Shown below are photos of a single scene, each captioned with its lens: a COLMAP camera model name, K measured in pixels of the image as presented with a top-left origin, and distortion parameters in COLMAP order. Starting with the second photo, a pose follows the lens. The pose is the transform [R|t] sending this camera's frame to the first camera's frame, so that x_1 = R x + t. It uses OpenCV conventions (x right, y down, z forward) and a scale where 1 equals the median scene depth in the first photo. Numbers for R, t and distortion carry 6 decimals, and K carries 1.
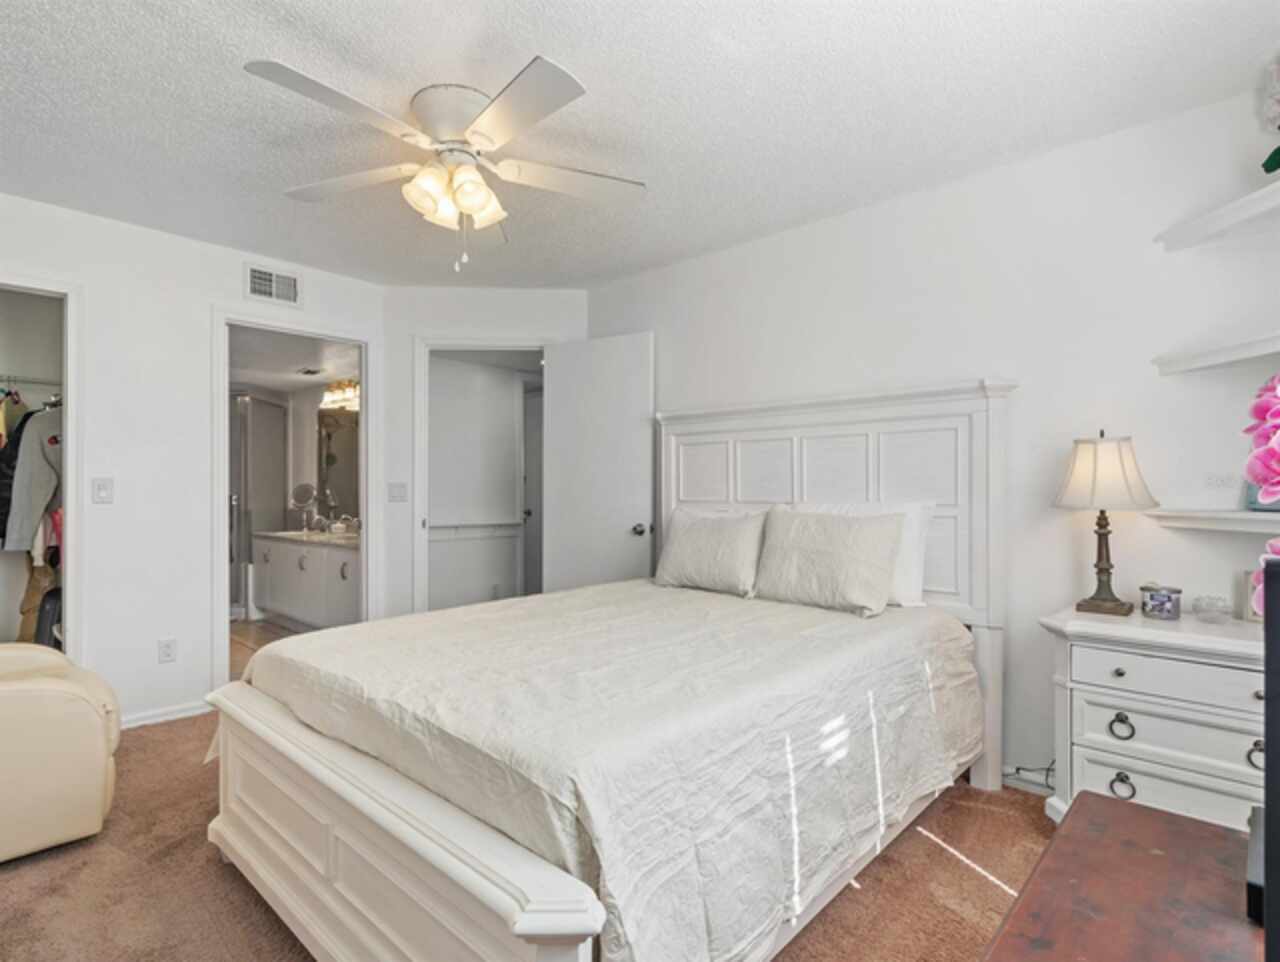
lens RADIAL K [[657.2, 0, 631.5], [0, 657.2, 482.9], [0, 0, 1]] dist [0.003245, 0.000408]
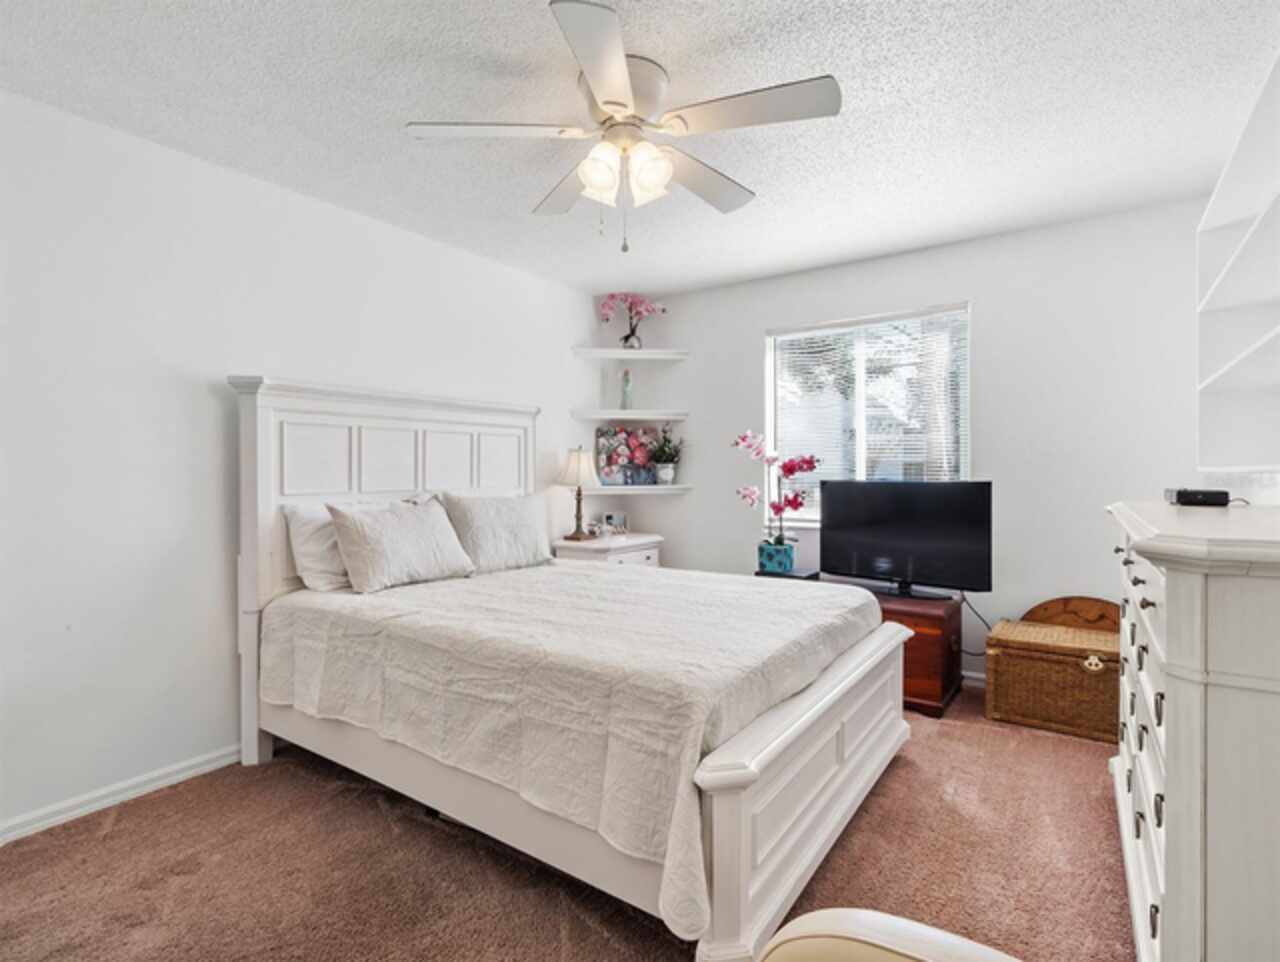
lens RADIAL K [[657.2, 0, 631.0], [0, 657.2, 476.9], [0, 0, 1]] dist [0.003245, 0.000408]
pose [[-0.139451, -0.002491, 0.990226, -0.999579], [-0.001387, 0.999996, 0.002320, 0.005527], [-0.990228, -0.001050, -0.139454, 0.930388]]
